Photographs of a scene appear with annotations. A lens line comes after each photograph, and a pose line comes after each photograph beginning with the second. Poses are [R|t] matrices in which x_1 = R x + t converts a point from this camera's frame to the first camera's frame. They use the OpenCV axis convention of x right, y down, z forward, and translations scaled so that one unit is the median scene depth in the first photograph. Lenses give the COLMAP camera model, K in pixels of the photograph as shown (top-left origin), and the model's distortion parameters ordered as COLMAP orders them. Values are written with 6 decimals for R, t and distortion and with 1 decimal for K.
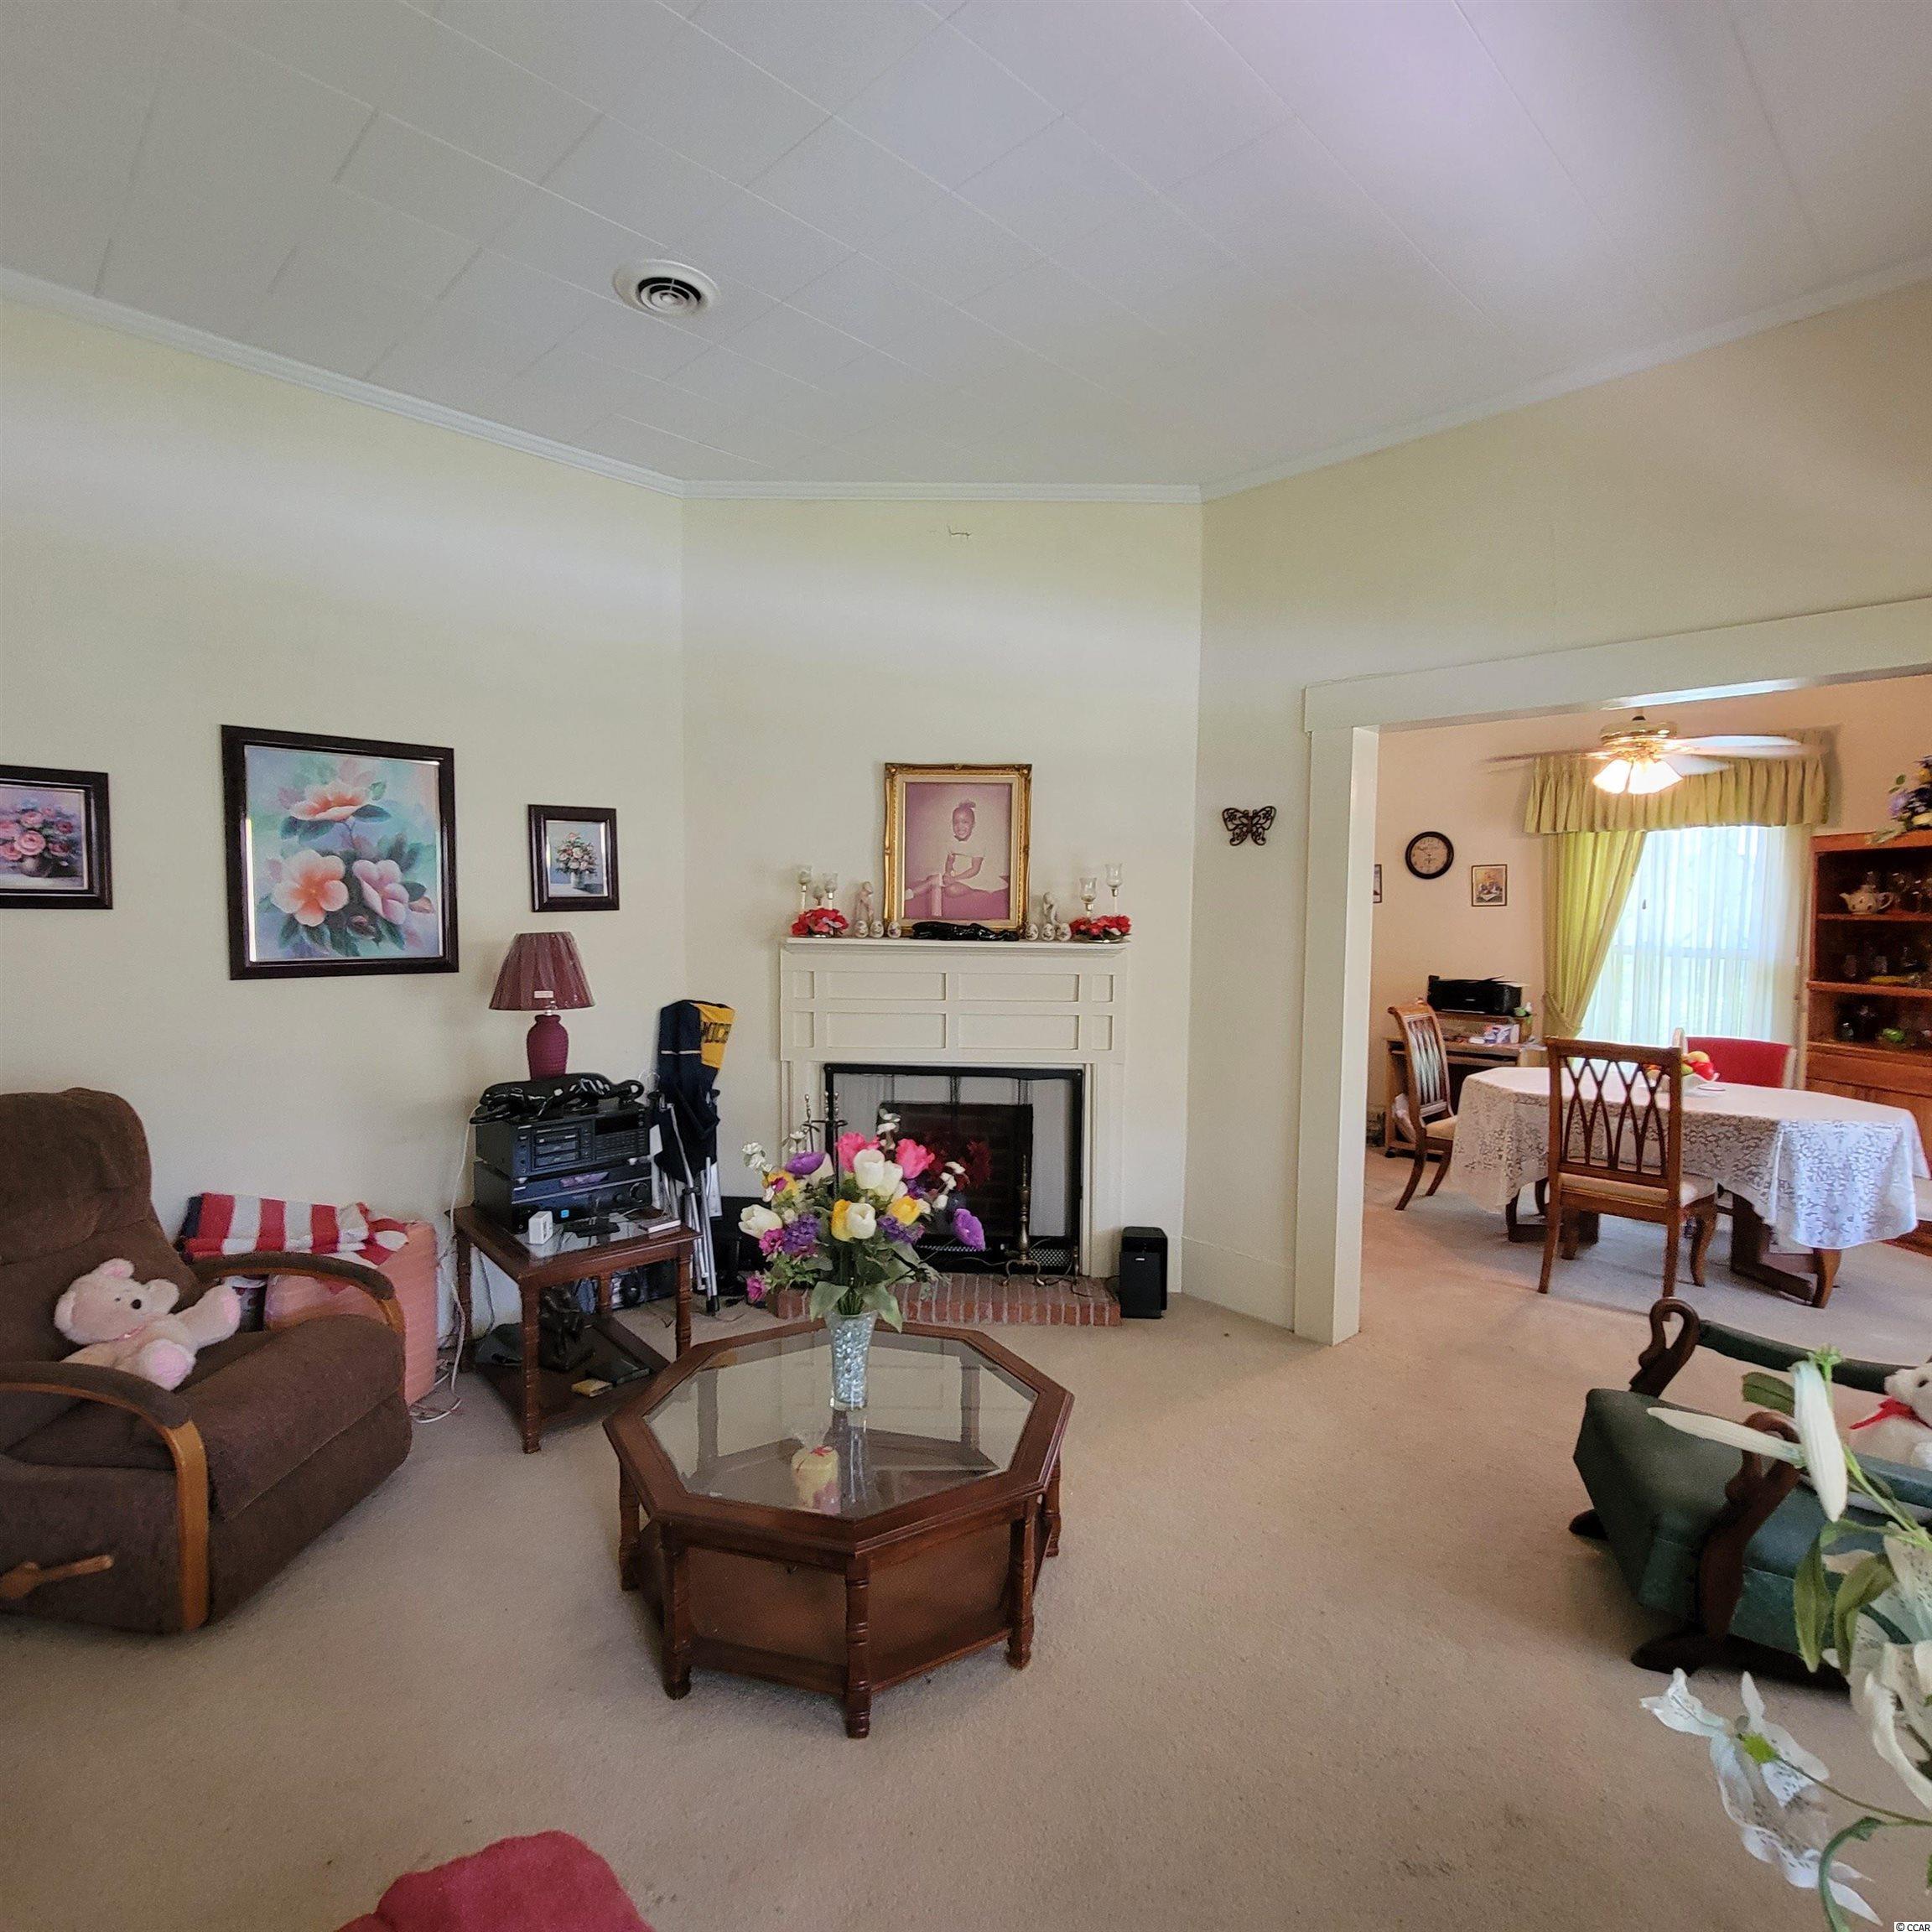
lens RADIAL K [[1043.2, 0, 955.8], [0, 1043.2, 972.5], [0, 0, 1]] dist [-0.005298, -0.001772]
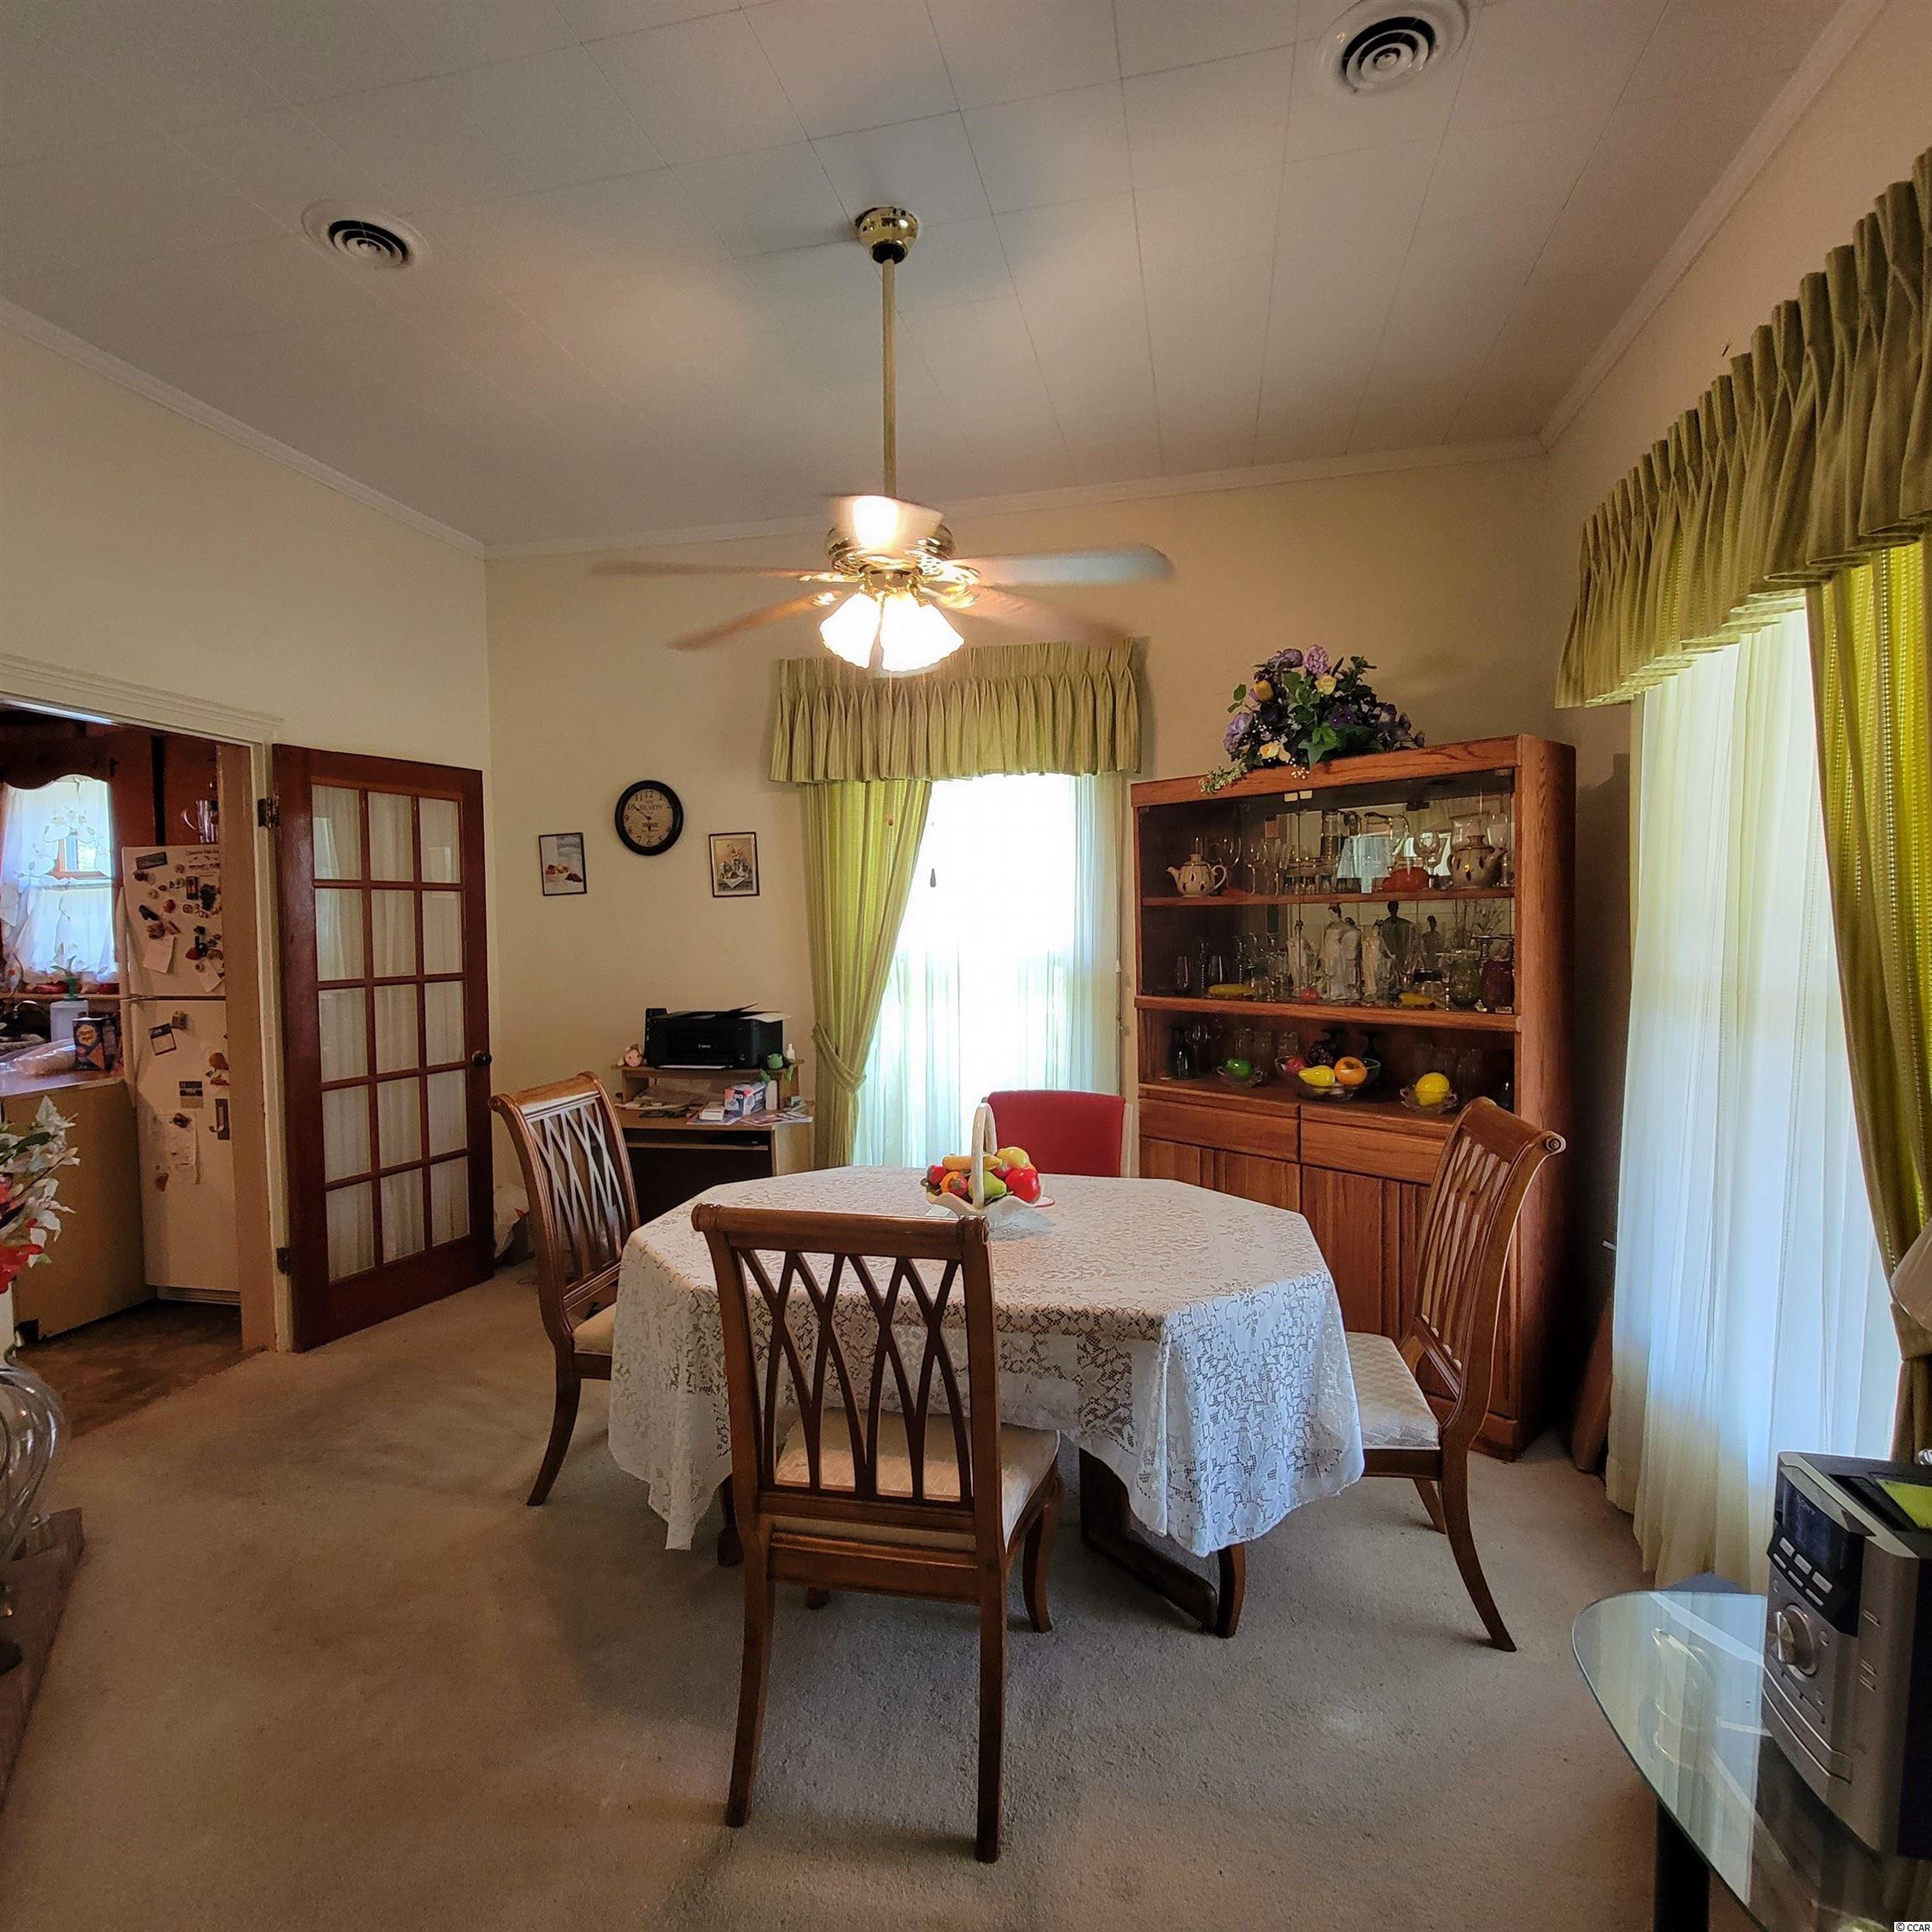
lens RADIAL K [[1043.2, 0, 955.8], [0, 1043.2, 972.5], [0, 0, 1]] dist [-0.005298, -0.001772]
pose [[0.836437, -0.044742, 0.546233, 0.313509], [0.049224, 0.998767, 0.006434, -0.015856], [-0.545848, 0.021507, 0.837608, 0.442514]]
